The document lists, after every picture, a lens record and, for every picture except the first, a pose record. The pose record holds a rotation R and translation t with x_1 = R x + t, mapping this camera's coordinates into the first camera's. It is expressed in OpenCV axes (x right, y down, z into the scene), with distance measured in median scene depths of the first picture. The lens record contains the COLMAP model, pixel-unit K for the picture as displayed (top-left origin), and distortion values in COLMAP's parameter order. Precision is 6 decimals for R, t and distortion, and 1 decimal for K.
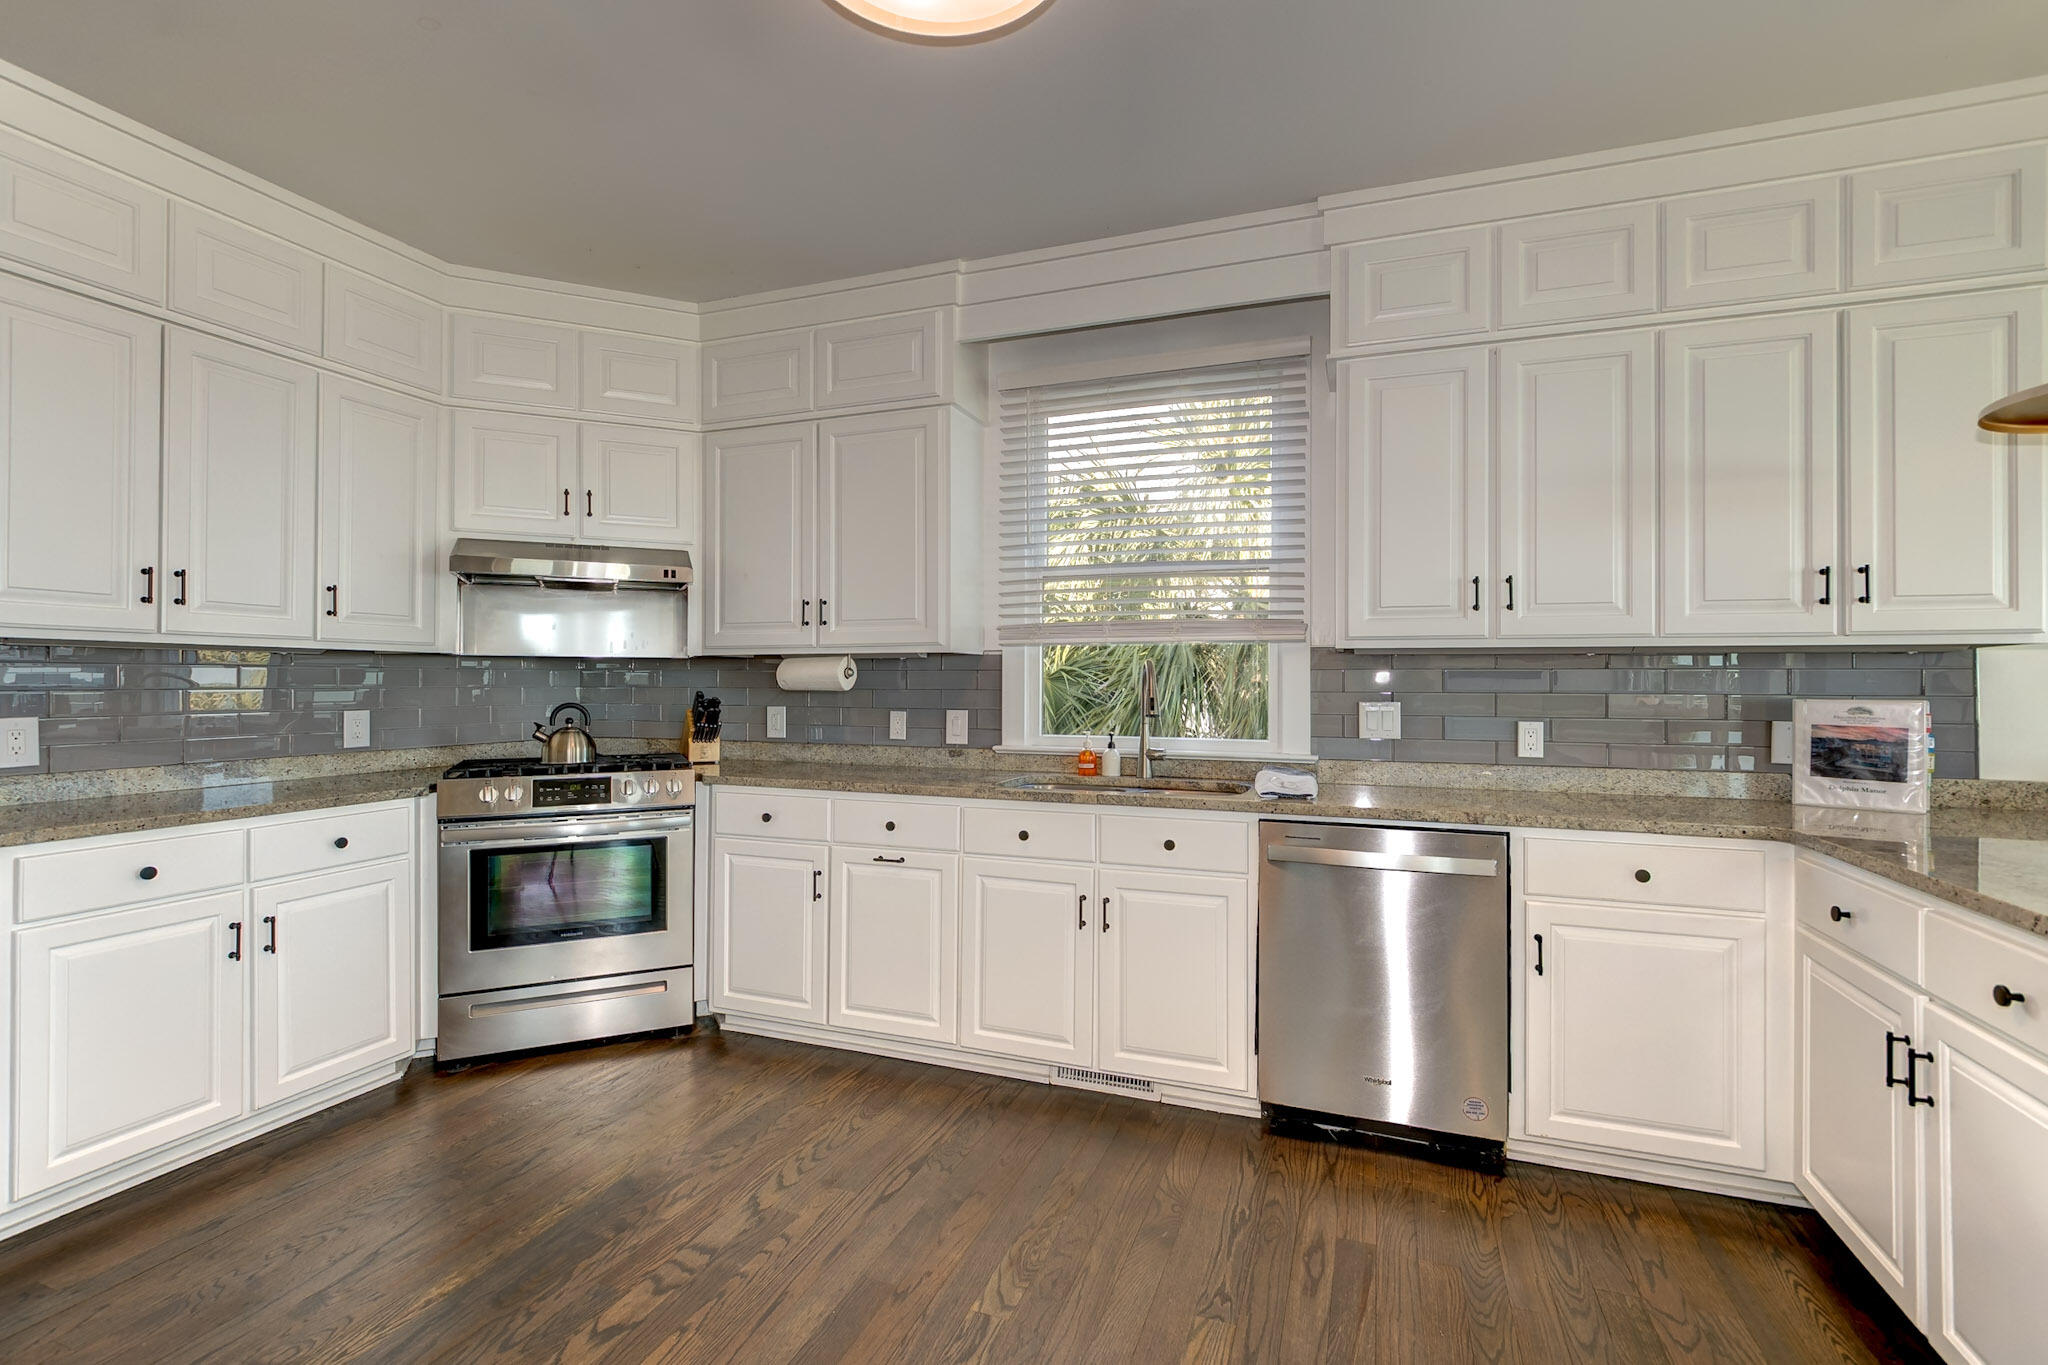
lens RADIAL K [[955.9, 0, 1024.0], [0, 955.9, 682.5], [0, 0, 1]] dist [0.004224, 0.000702]
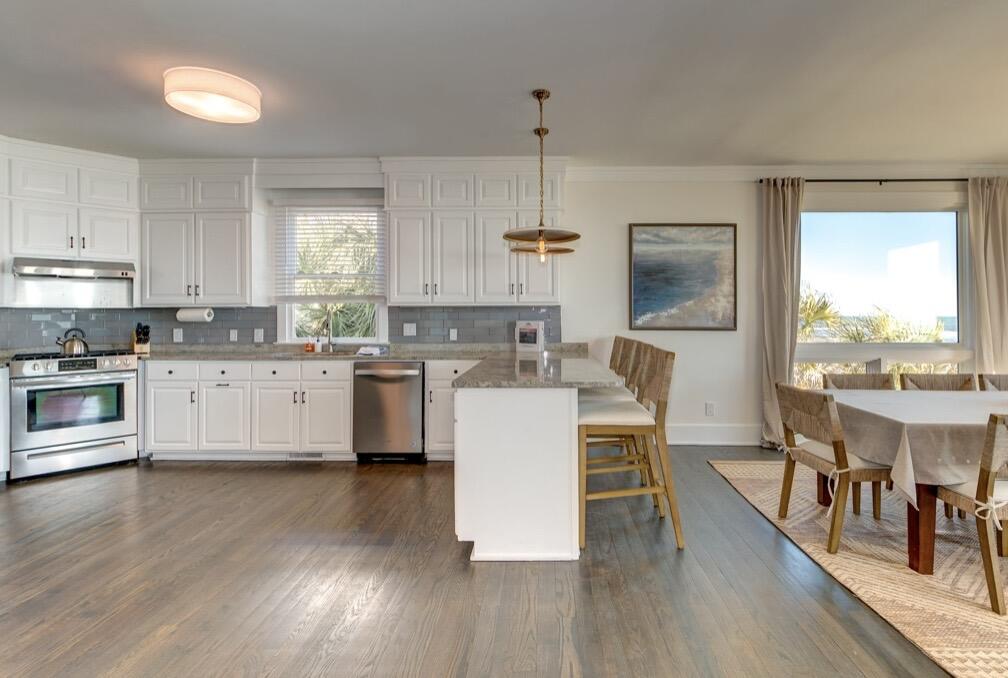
lens RADIAL K [[516.1, 0, 534.1], [0, 516.1, 312.9], [0, 0, 1]] dist [-0.004514, -0.007788]
pose [[0.948442, -0.007371, 0.316866, 0.206979], [0.007911, 0.999969, -0.000419, -0.007556], [-0.316853, 0.002904, 0.948470, -0.576326]]
